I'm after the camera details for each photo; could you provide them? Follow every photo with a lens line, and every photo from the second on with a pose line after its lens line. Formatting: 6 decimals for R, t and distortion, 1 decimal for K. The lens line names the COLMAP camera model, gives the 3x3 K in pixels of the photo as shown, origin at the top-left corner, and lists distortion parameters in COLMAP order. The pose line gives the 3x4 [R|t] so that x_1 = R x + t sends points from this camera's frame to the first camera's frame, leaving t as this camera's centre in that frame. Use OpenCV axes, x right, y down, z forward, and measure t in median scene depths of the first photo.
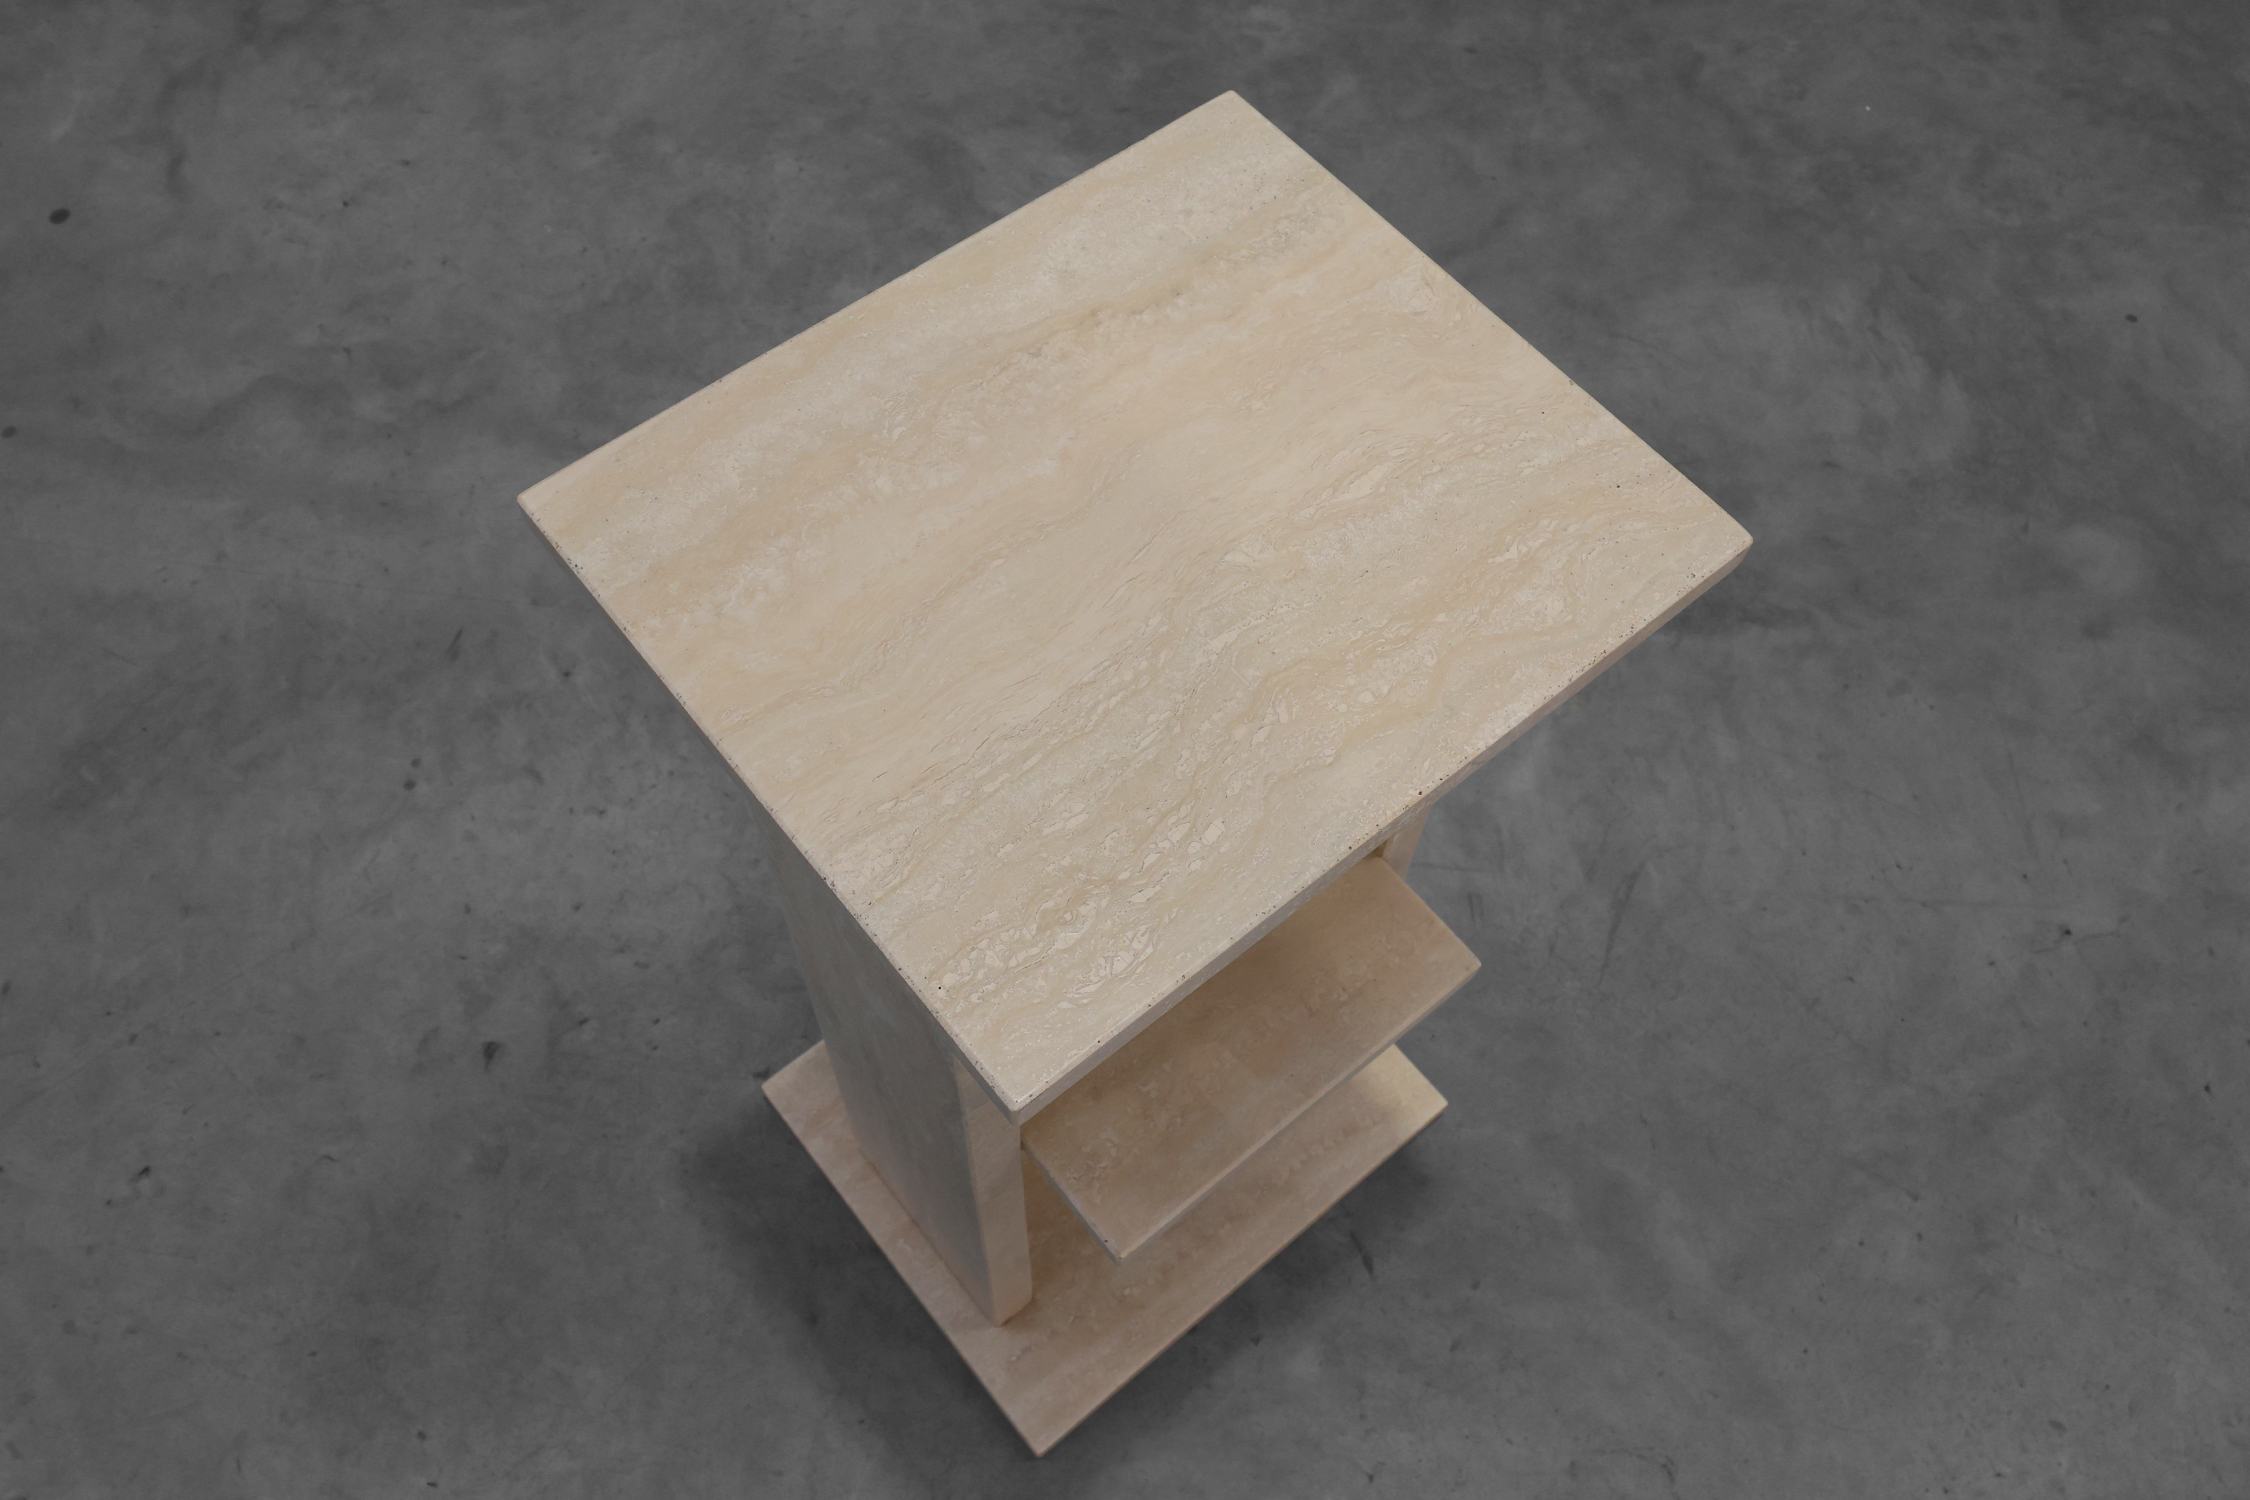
lens RADIAL K [[1914.4, 0, 1138.9], [0, 1914.4, 707.8], [0, 0, 1]] dist [-0.006318, 0.000134]
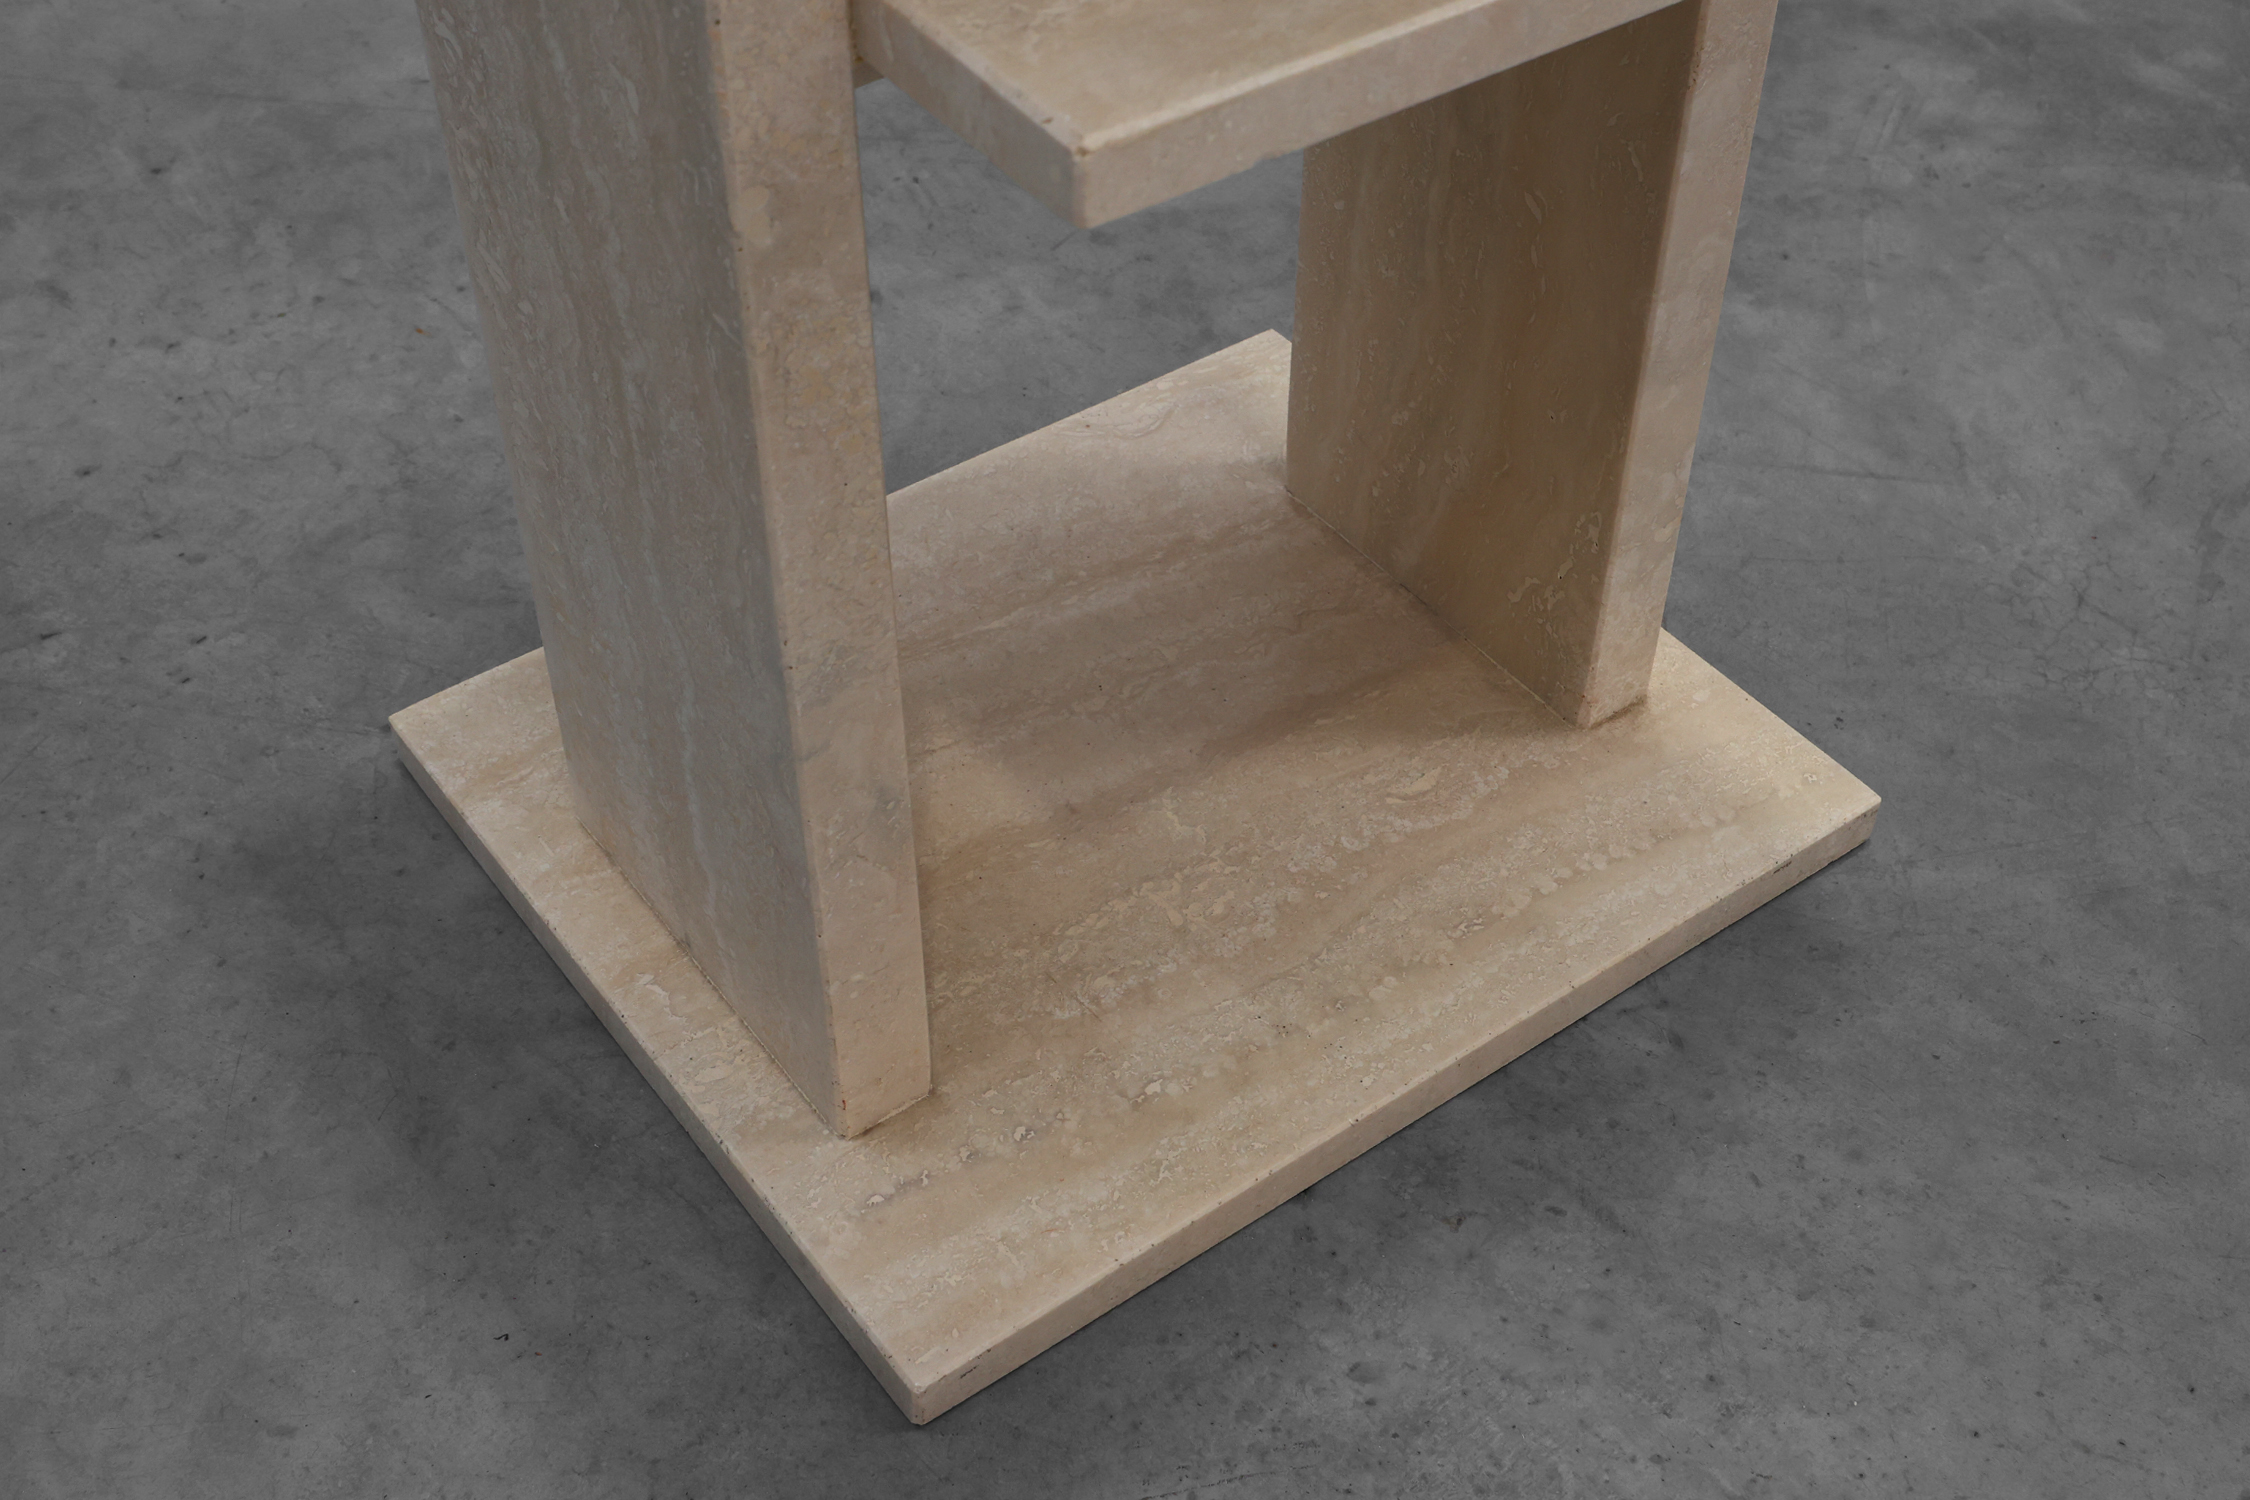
lens RADIAL K [[2740.0, 0, 1180.0], [0, 2740.0, 742.3], [0, 0, 1]] dist [0.005263, -0.024389]
pose [[0.998795, 0.020840, -0.044439, 0.022416], [-0.032169, 0.961762, -0.271989, 0.349984], [0.037072, 0.273091, 0.961274, 0.341317]]
